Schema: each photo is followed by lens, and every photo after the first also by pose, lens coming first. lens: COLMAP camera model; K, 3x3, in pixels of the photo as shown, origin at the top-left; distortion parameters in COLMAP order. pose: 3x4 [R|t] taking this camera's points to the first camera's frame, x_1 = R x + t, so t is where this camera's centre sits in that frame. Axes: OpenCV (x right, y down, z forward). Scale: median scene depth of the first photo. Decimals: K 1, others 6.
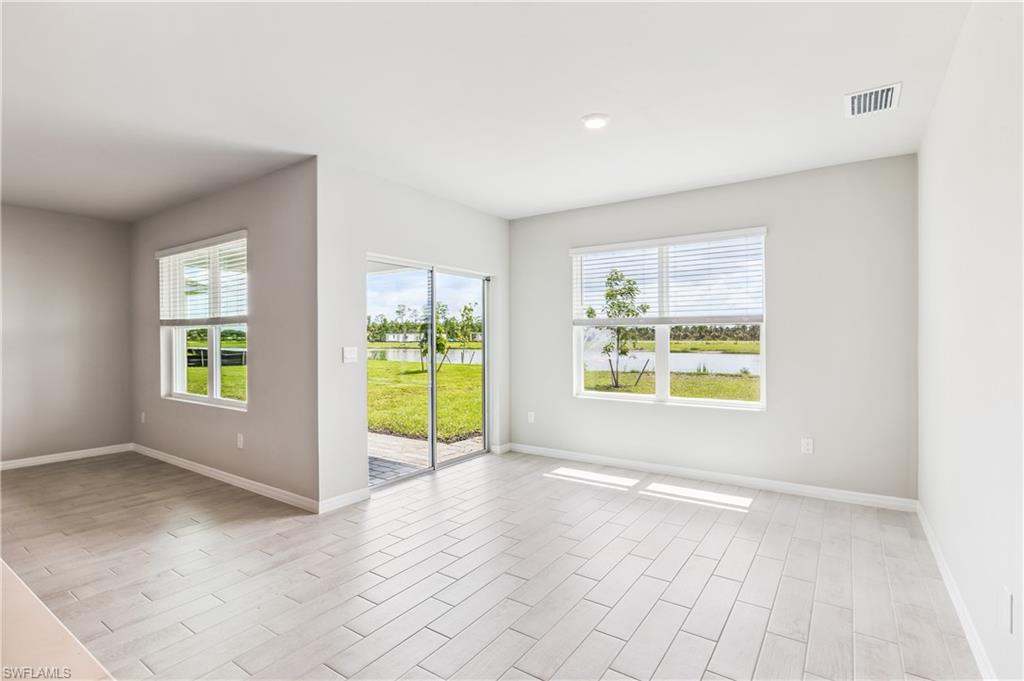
lens RADIAL K [[490.4, 0, 512.0], [0, 490.4, 340.5], [0, 0, 1]] dist [-0.014215, 0.000174]
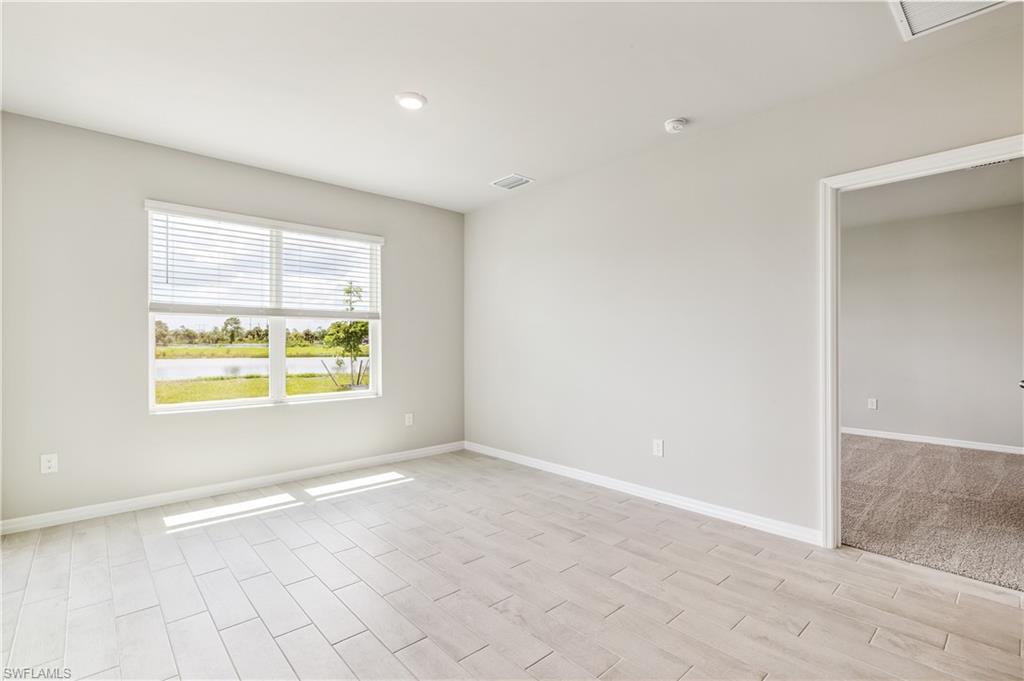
lens RADIAL K [[475.5, 0, 512.0], [0, 475.5, 340.5], [0, 0, 1]] dist [-0.010091, 0.000264]
pose [[0.231365, 0.004111, 0.972858, -0.411807], [0.004741, 0.999974, -0.005353, 0.016557], [-0.972856, 0.005851, 0.231339, 0.357238]]
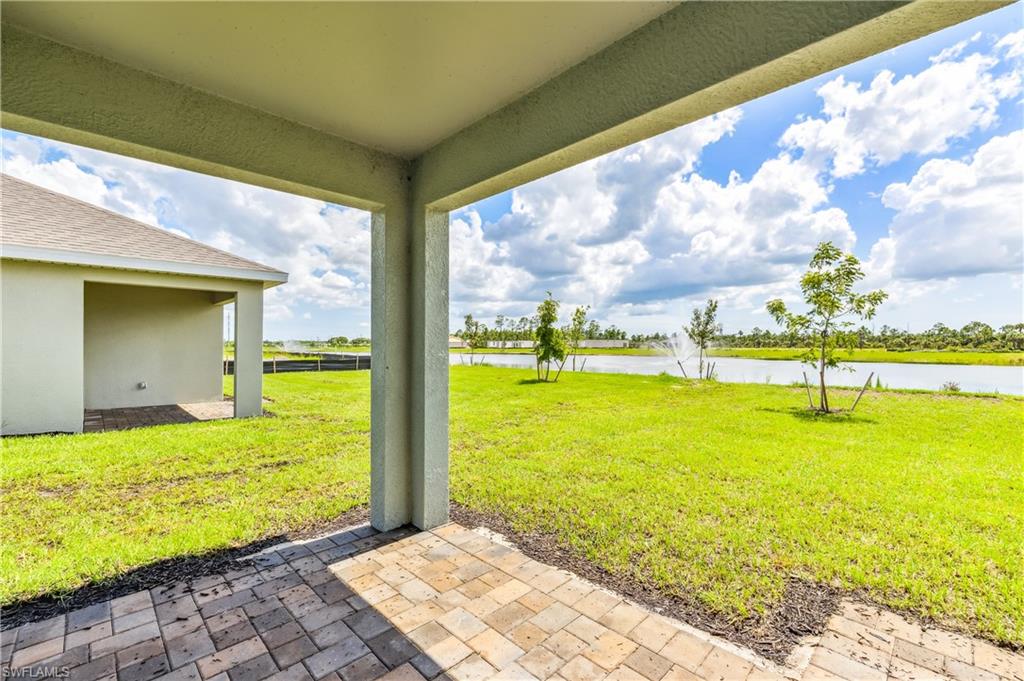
lens RADIAL K [[436.9, 0, 512.0], [0, 436.9, 340.5], [0, 0, 1]] dist [-0.000795, -0.000208]
pose [[0.981217, 0.000197, -0.192906, -0.320165], [-0.003055, 0.999890, -0.014522, 0.009855], [0.192882, 0.014839, 0.981110, 0.892939]]
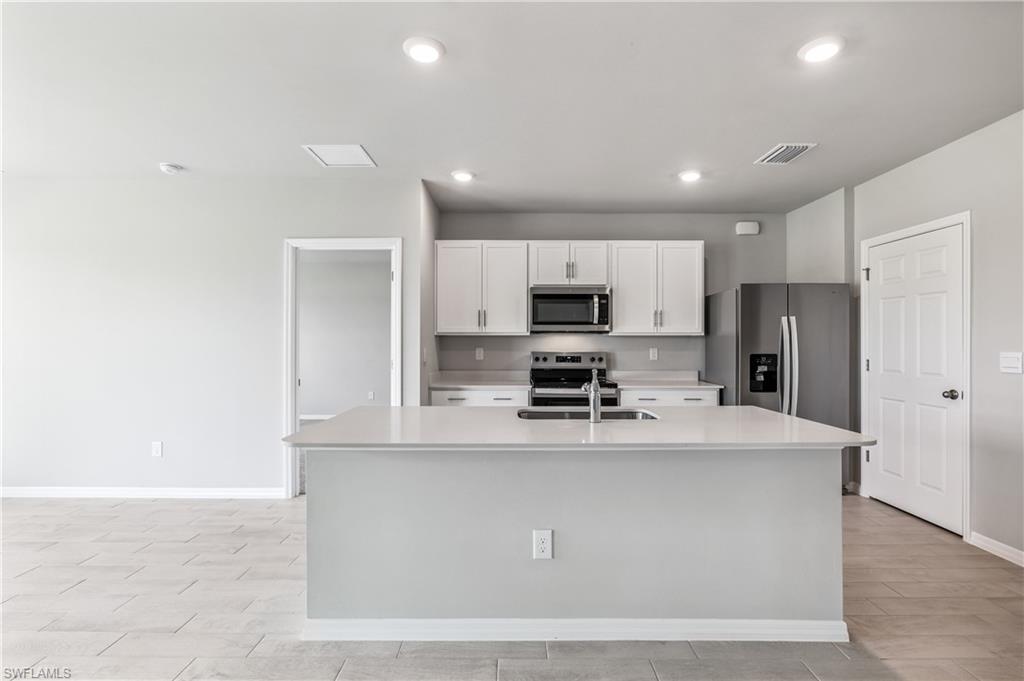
lens RADIAL K [[475.5, 0, 512.0], [0, 475.5, 340.5], [0, 0, 1]] dist [-0.010091, 0.000264]
pose [[-0.566400, 0.010464, 0.824064, -0.644651], [0.005207, 0.999945, -0.009119, 0.004783], [-0.824114, -0.000874, -0.566424, 0.270128]]
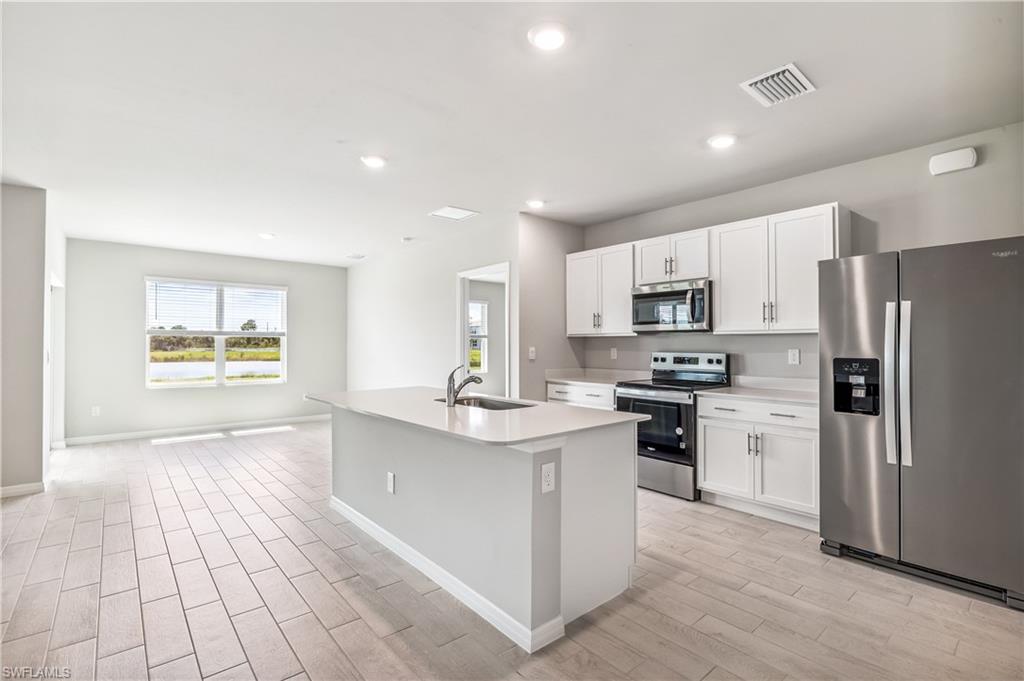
lens RADIAL K [[475.5, 0, 512.0], [0, 475.5, 340.5], [0, 0, 1]] dist [-0.010091, 0.000264]
pose [[0.260553, 0.011710, 0.965389, -0.857005], [0.004323, 0.999902, -0.013296, 0.007147], [-0.965450, 0.007638, 0.260476, -0.278657]]
